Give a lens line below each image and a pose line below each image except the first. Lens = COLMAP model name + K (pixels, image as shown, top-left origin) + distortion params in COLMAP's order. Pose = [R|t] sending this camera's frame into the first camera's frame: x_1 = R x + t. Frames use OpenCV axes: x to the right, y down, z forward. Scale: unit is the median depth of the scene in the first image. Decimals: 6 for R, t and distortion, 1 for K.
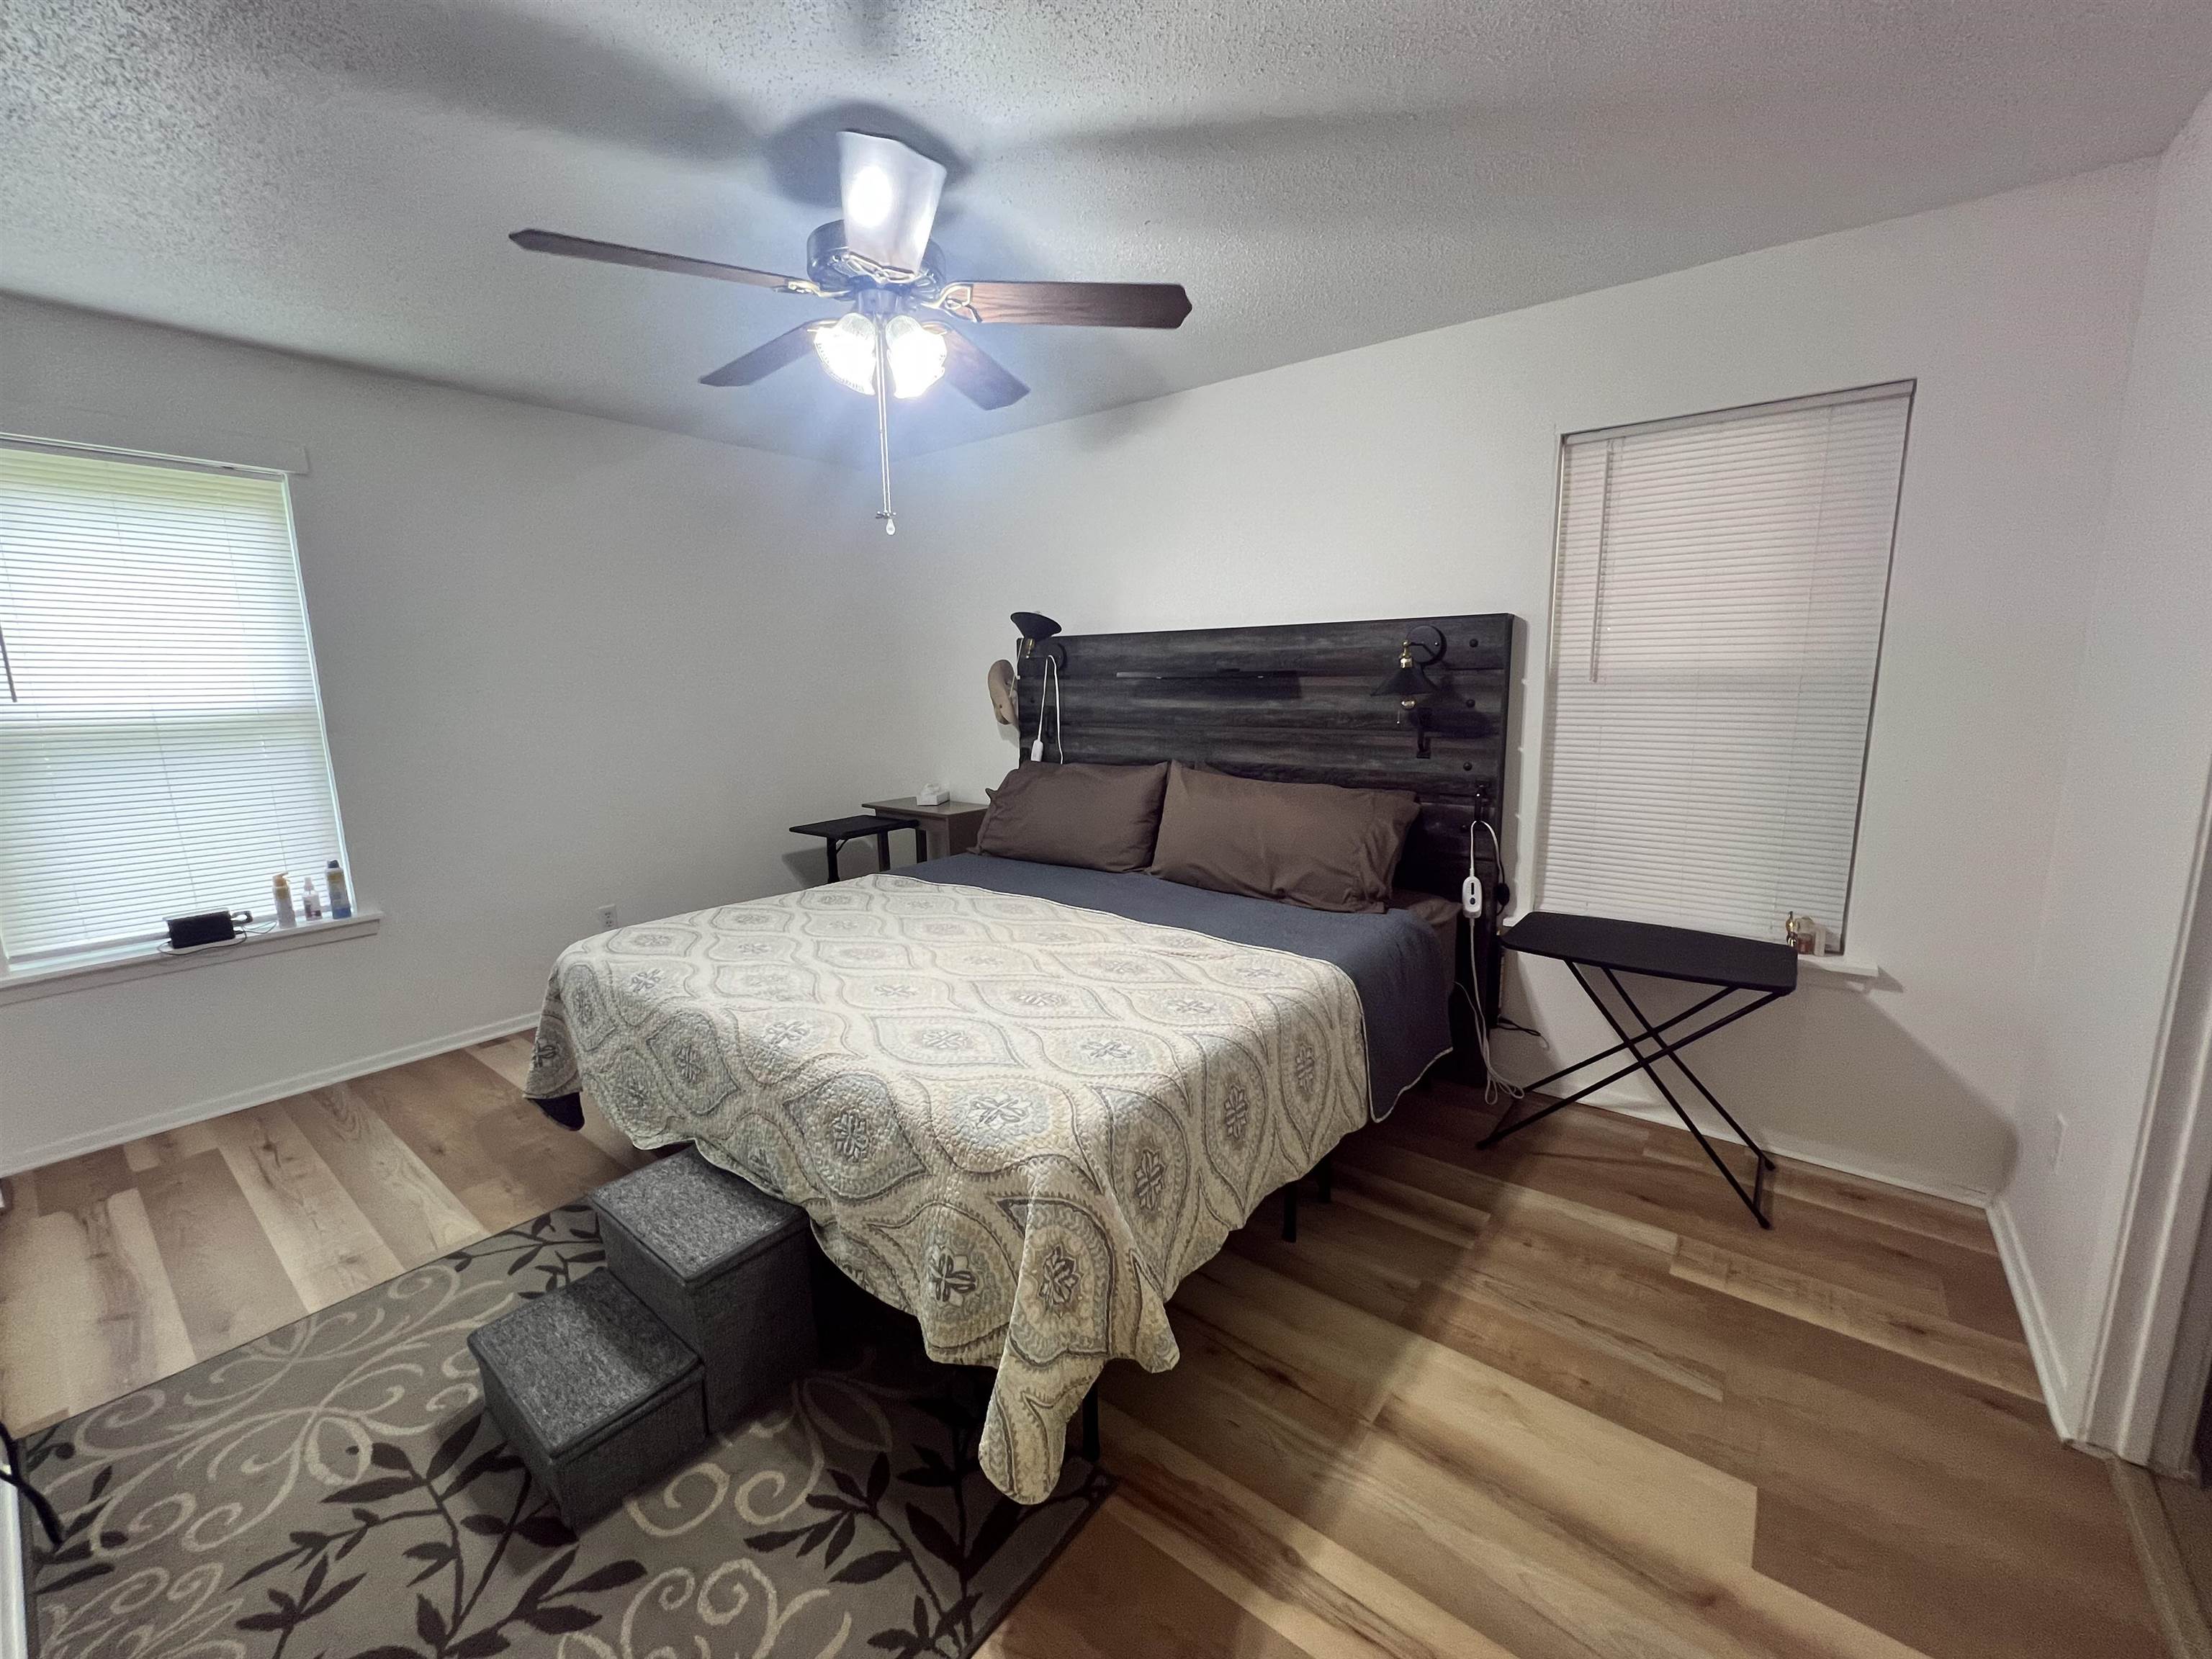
lens RADIAL K [[889.6, 0, 1102.4], [0, 889.6, 827.5], [0, 0, 1]] dist [-0.002925, 0.000358]
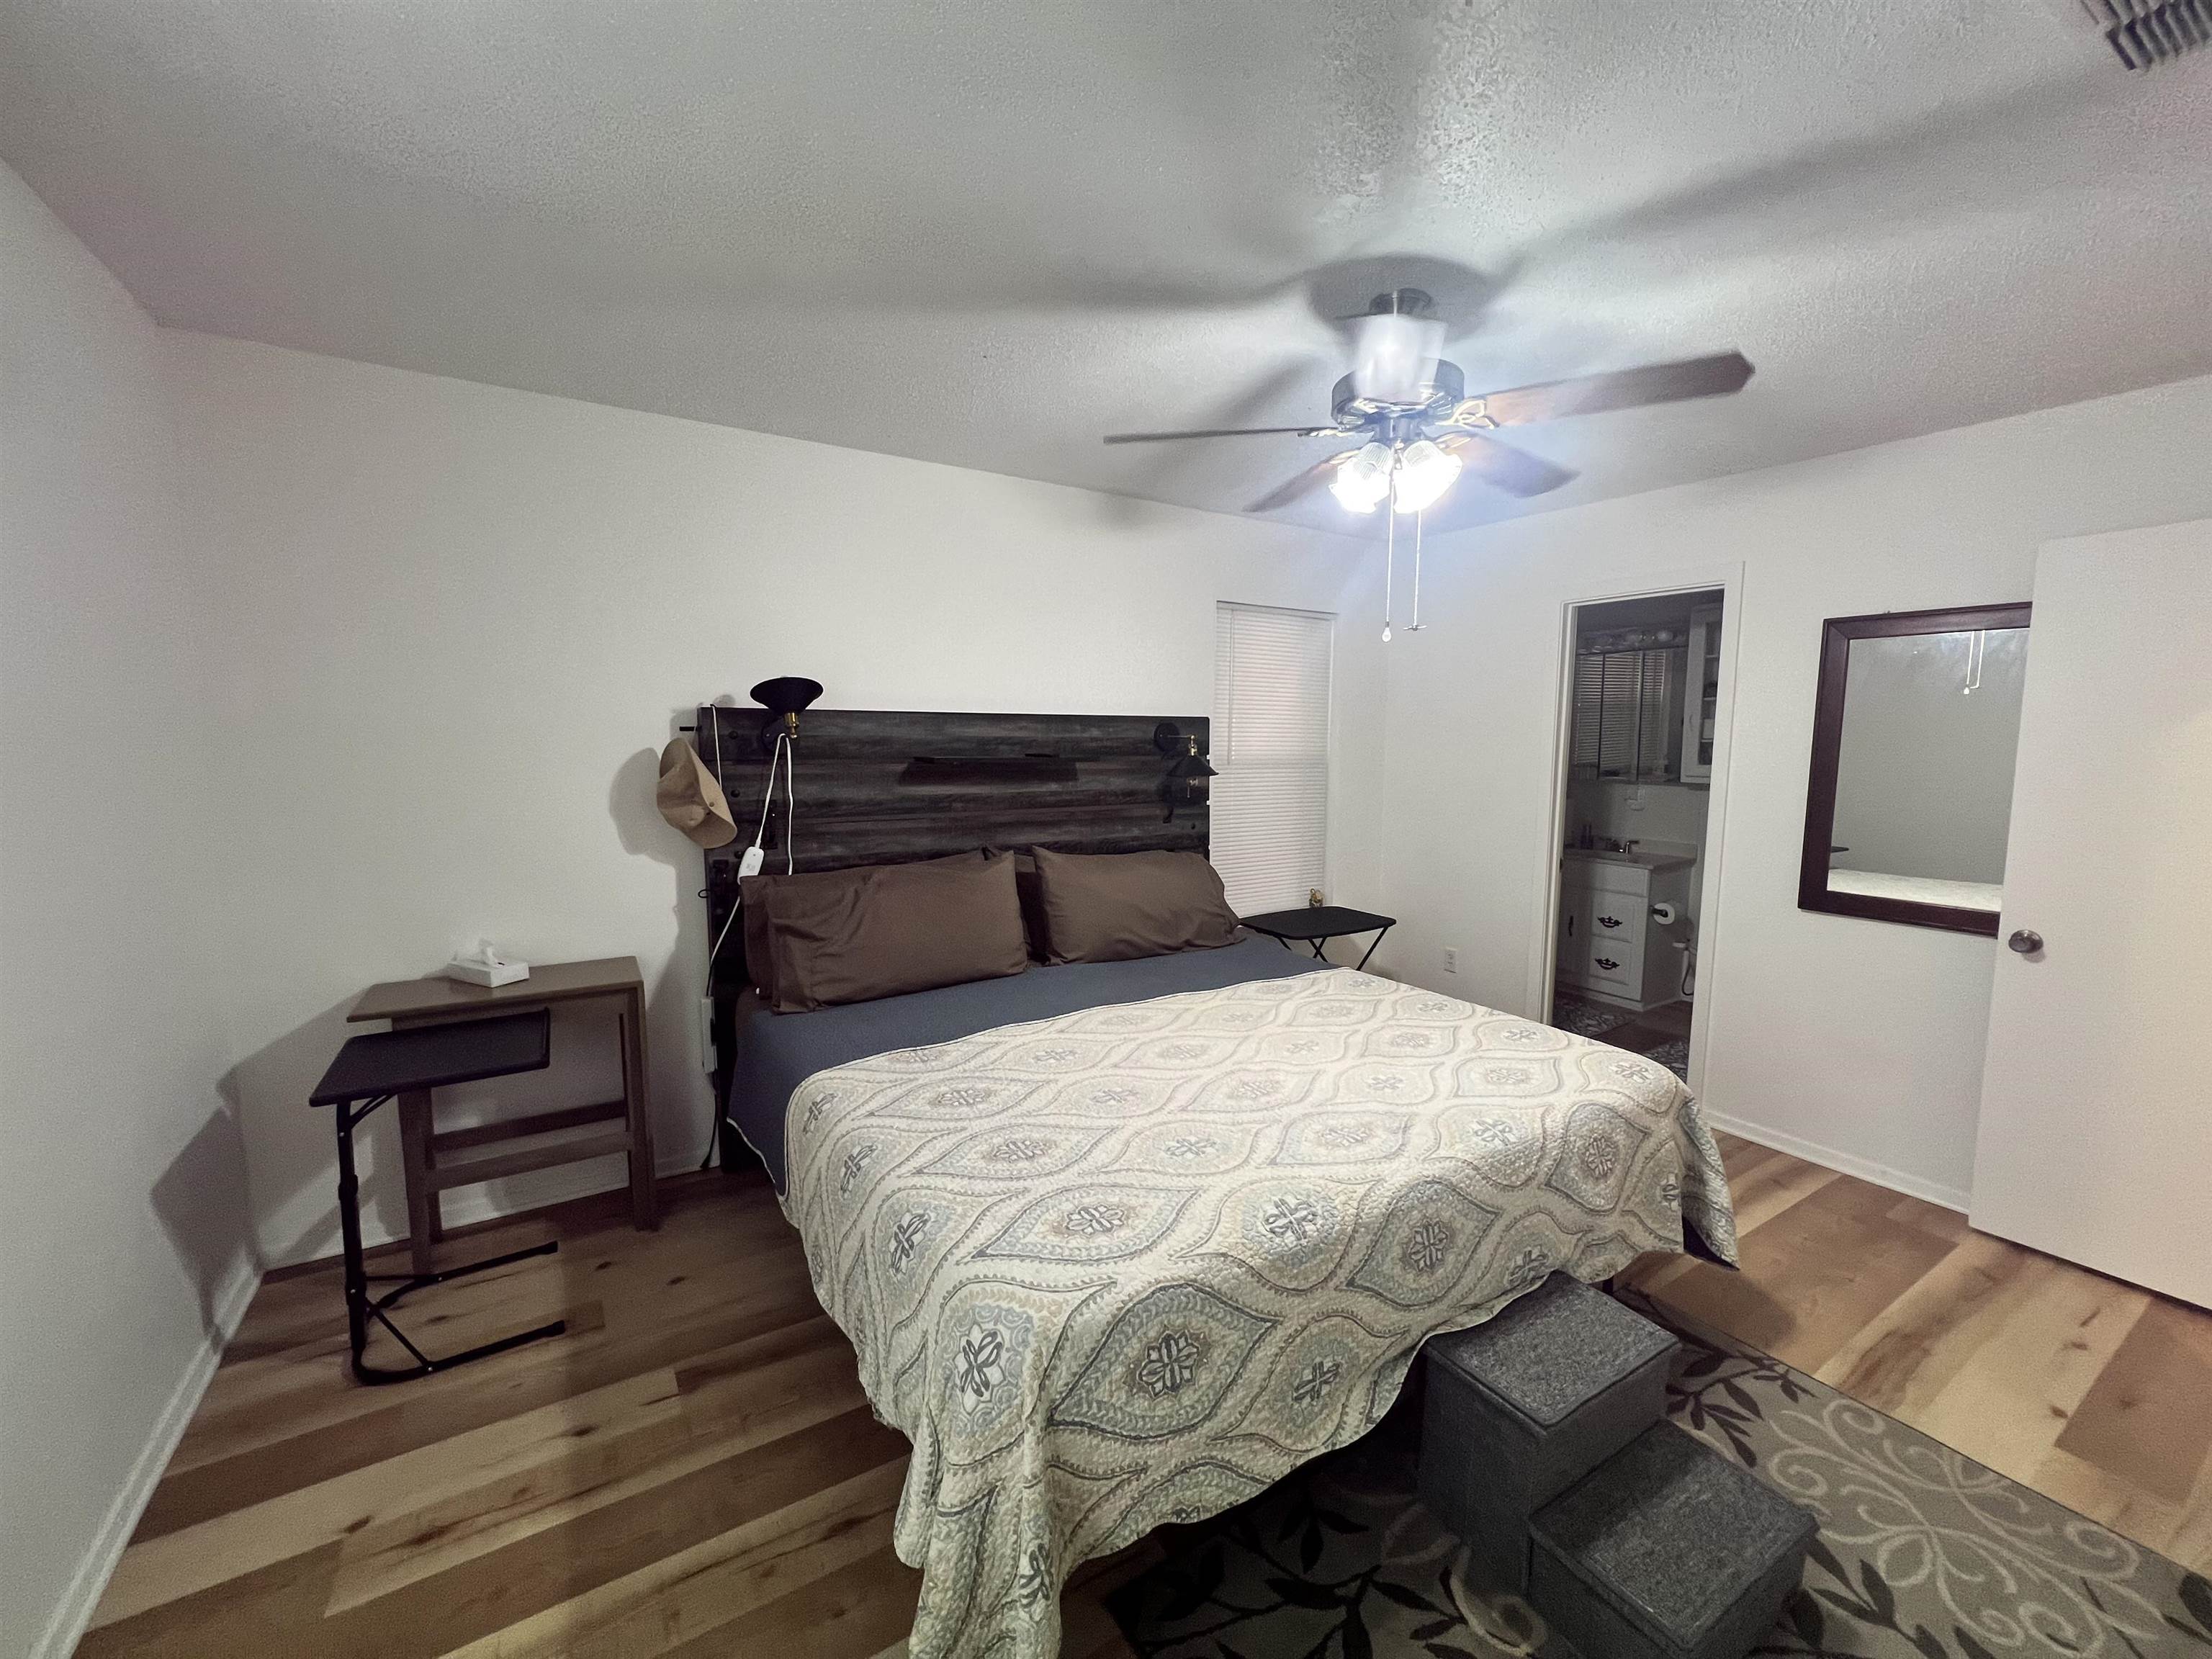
lens RADIAL K [[892.0, 0, 1101.6], [0, 892.0, 829.1], [0, 0, 1]] dist [-0.000036, -0.000116]
pose [[0.329985, -0.084365, 0.940209, -0.968006], [0.146994, 0.988441, 0.037102, -0.142452], [-0.932471, 0.125962, 0.338572, 0.703304]]
